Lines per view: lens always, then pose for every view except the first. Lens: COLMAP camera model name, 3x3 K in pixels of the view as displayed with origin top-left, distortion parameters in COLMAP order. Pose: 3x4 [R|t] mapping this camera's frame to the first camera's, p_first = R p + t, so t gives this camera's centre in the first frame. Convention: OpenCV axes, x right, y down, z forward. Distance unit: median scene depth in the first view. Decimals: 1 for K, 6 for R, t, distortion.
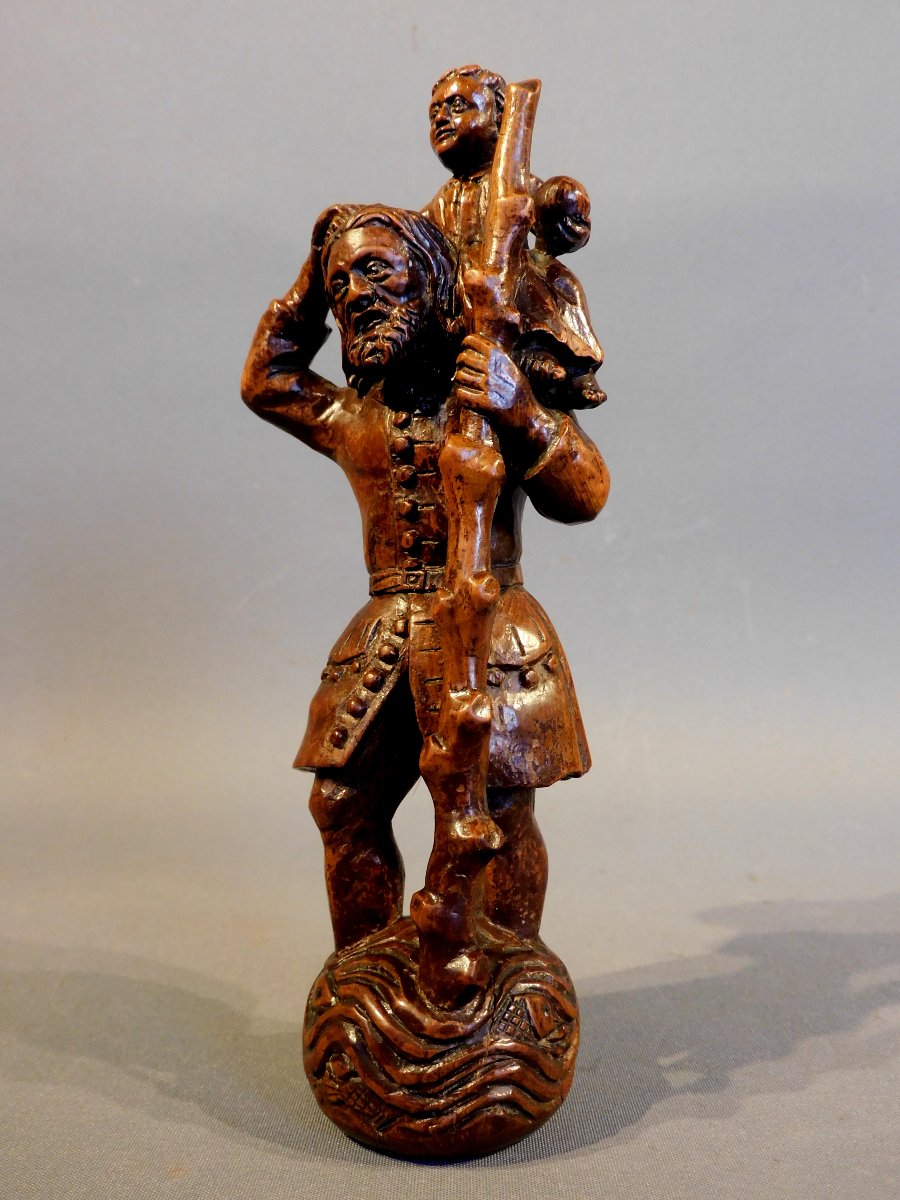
lens RADIAL K [[1059.1, 0, 450.0], [0, 1059.1, 600.0], [0, 0, 1]] dist [0.035074, 0.002051]
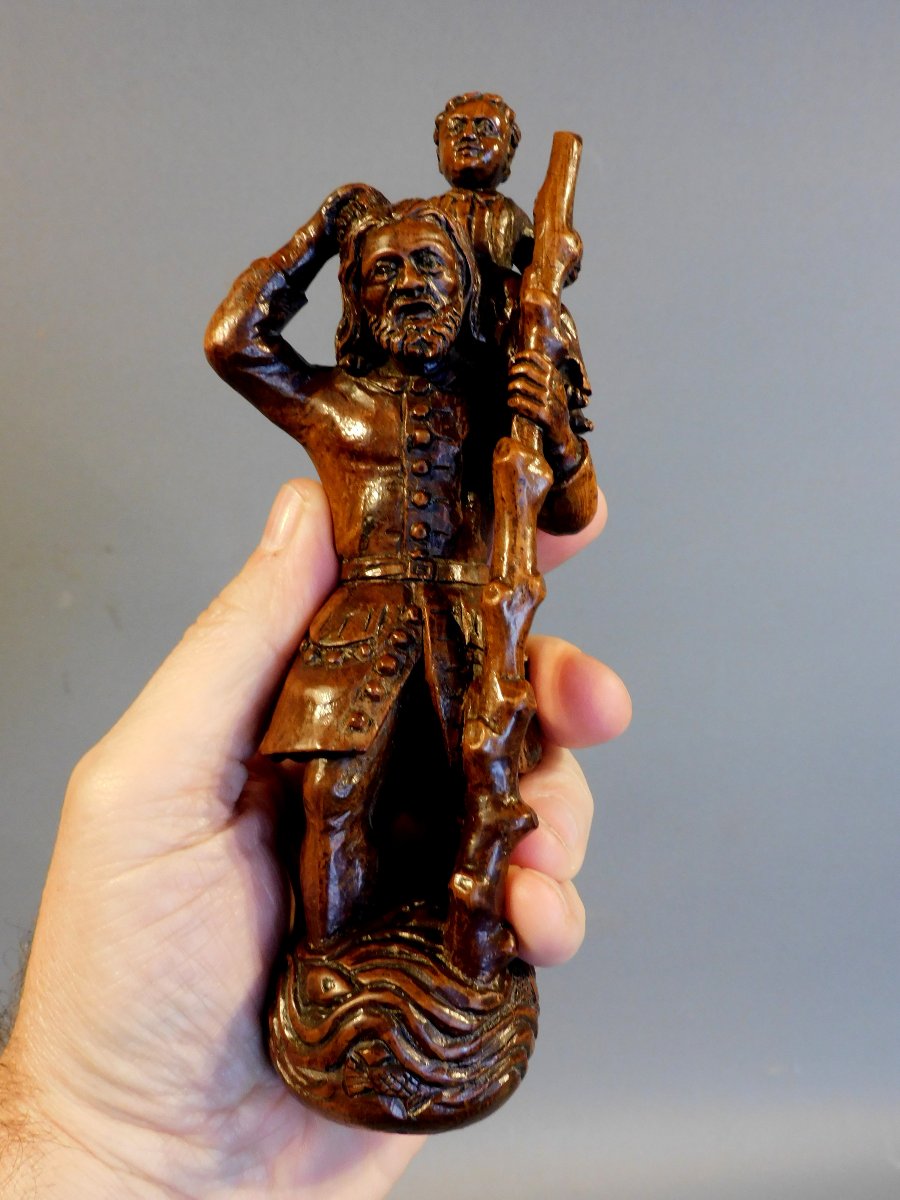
lens RADIAL K [[1059.1, 0, 450.0], [0, 1059.1, 600.0], [0, 0, 1]] dist [0.035074, 0.002051]
pose [[0.842546, 0.088913, 0.531234, -0.564255], [-0.083065, 0.995931, -0.034949, 0.044186], [-0.532180, -0.014681, 0.846504, 0.122953]]
